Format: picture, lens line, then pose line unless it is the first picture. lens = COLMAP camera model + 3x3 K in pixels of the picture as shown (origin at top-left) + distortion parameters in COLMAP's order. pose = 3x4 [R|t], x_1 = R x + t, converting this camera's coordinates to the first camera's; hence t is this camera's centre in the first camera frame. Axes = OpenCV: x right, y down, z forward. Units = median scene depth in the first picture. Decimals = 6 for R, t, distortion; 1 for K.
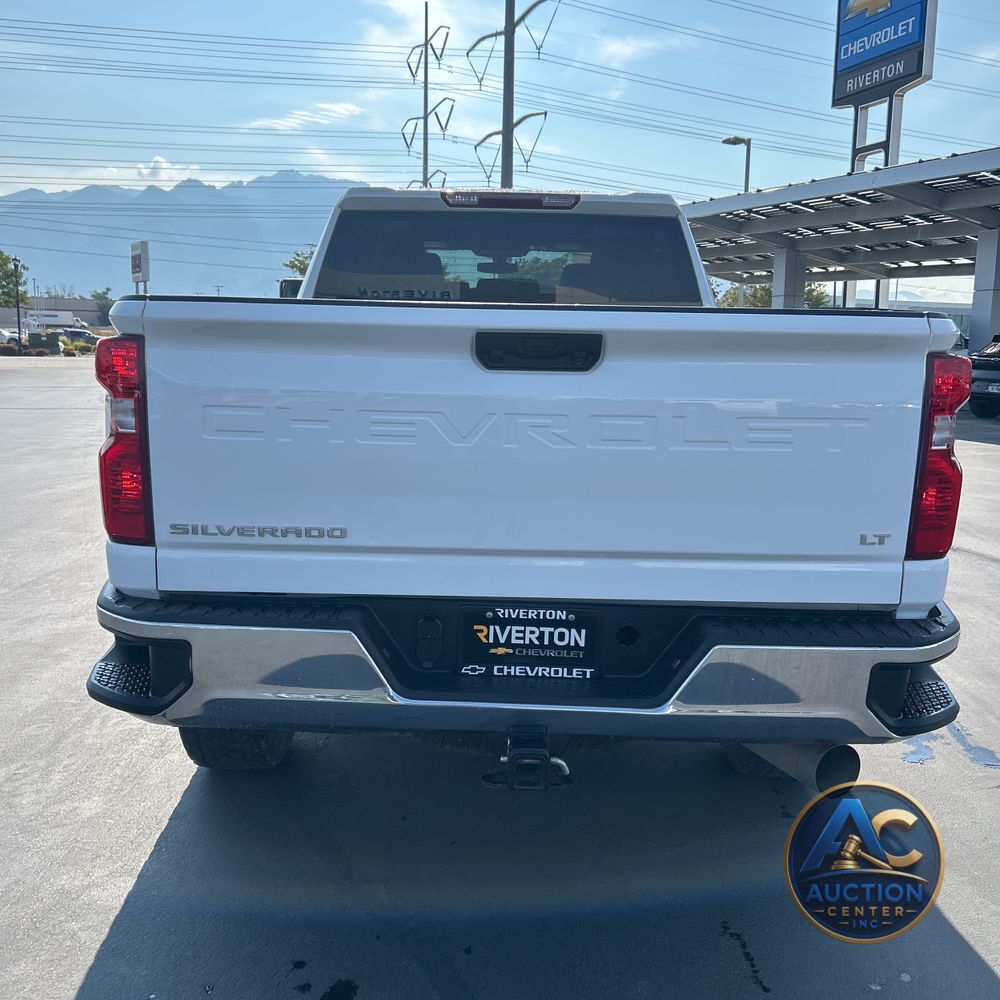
lens RADIAL K [[1057.9, 0, 493.0], [0, 1057.9, 494.4], [0, 0, 1]] dist [0.046787, -0.036834]
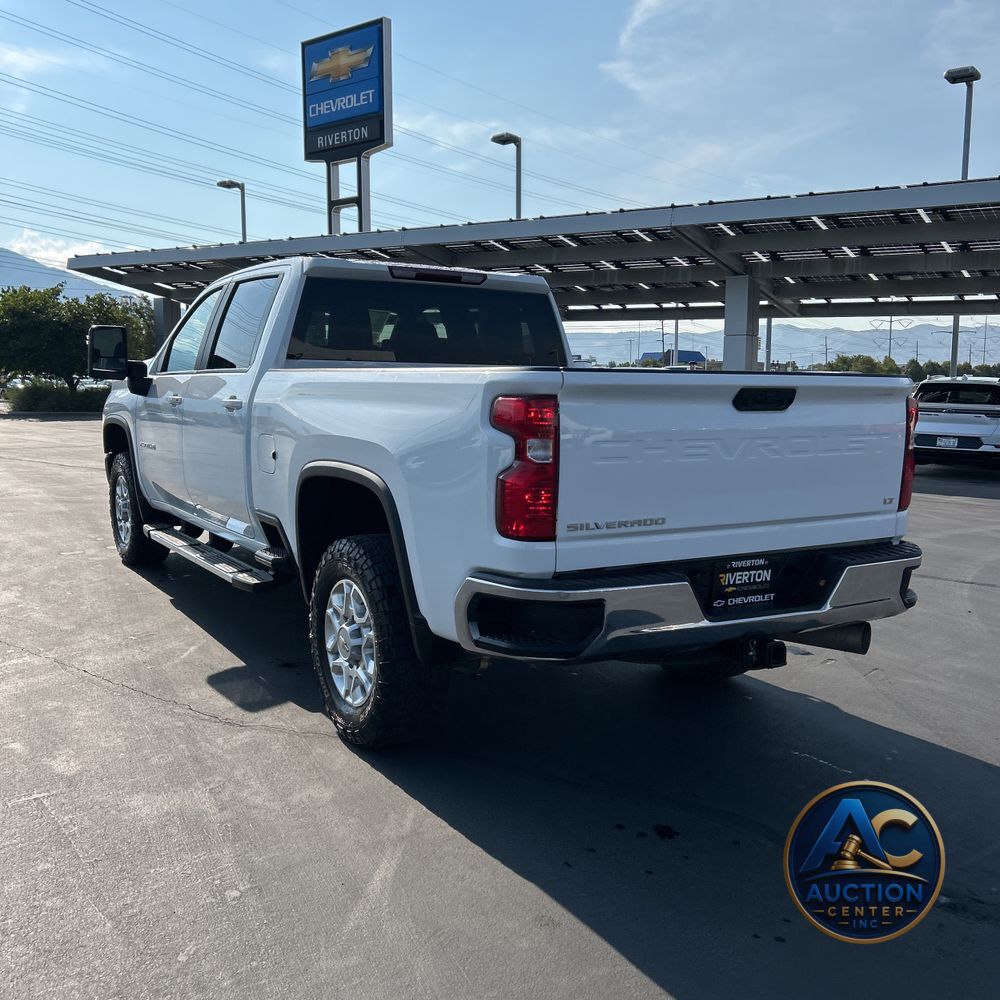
lens RADIAL K [[1081.8, 0, 500.0], [0, 1081.8, 500.0], [0, 0, 1]] dist [0.068575, -0.027690]
pose [[0.843052, -0.068965, 0.533392, -0.391921], [0.083295, 0.996521, -0.002808, -0.002914], [-0.531343, 0.046796, 0.845863, -0.065213]]
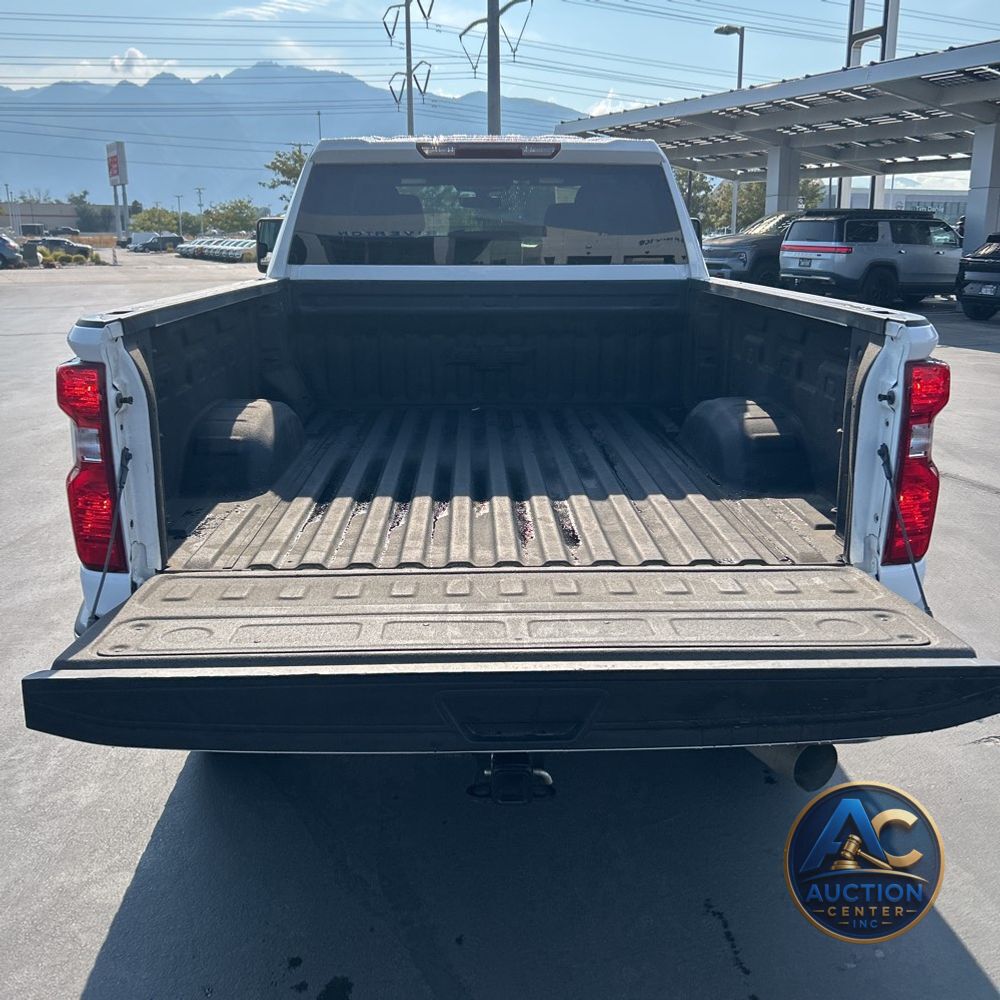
lens RADIAL K [[1059.9, 0, 509.2], [0, 1059.9, 497.6], [0, 0, 1]] dist [0.029350, -0.001109]
pose [[0.999514, -0.025988, 0.017194, 0.003744], [0.024230, 0.995129, 0.095560, -0.020106], [-0.019594, -0.095097, 0.995275, 0.002509]]
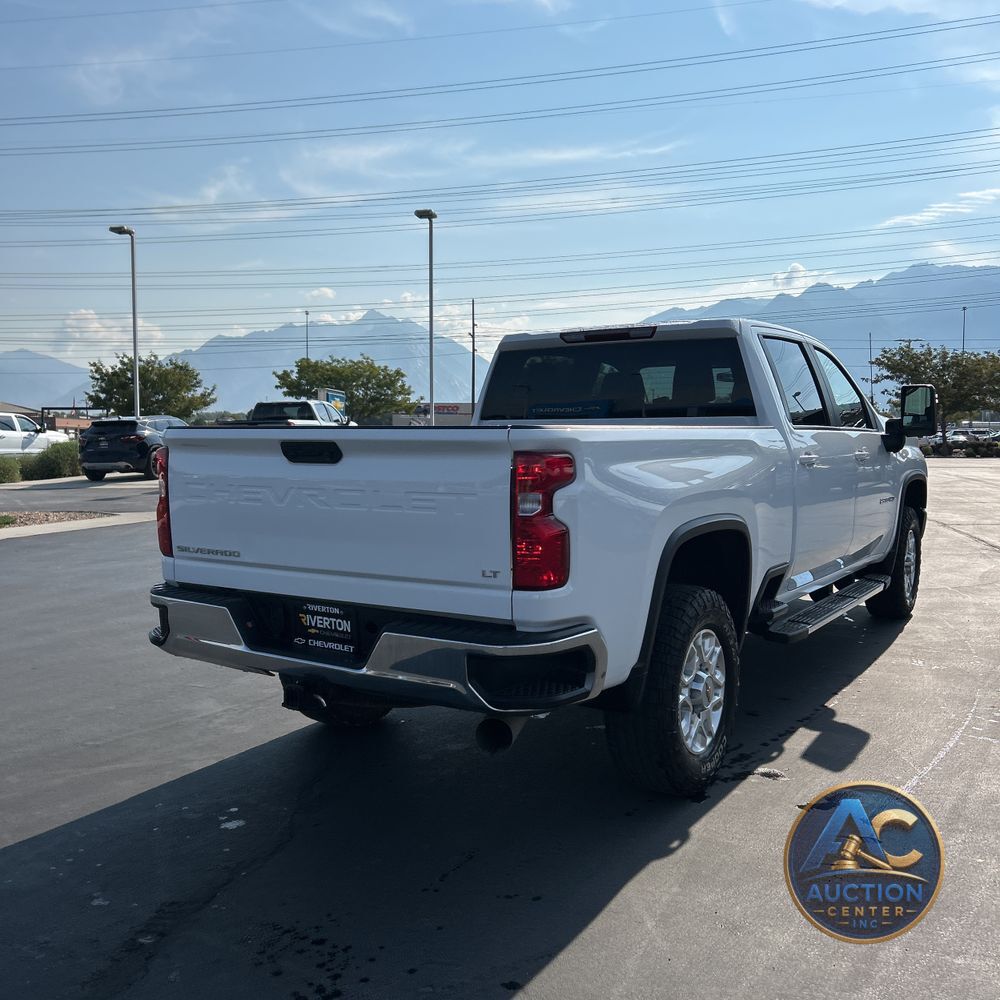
lens RADIAL K [[1057.9, 0, 493.0], [0, 1057.9, 494.4], [0, 0, 1]] dist [0.046787, -0.036834]
pose [[0.831834, 0.012380, -0.554886, 0.402563], [-0.063311, 0.995342, -0.072704, 0.013016], [0.551402, 0.095608, 0.828743, -0.084506]]
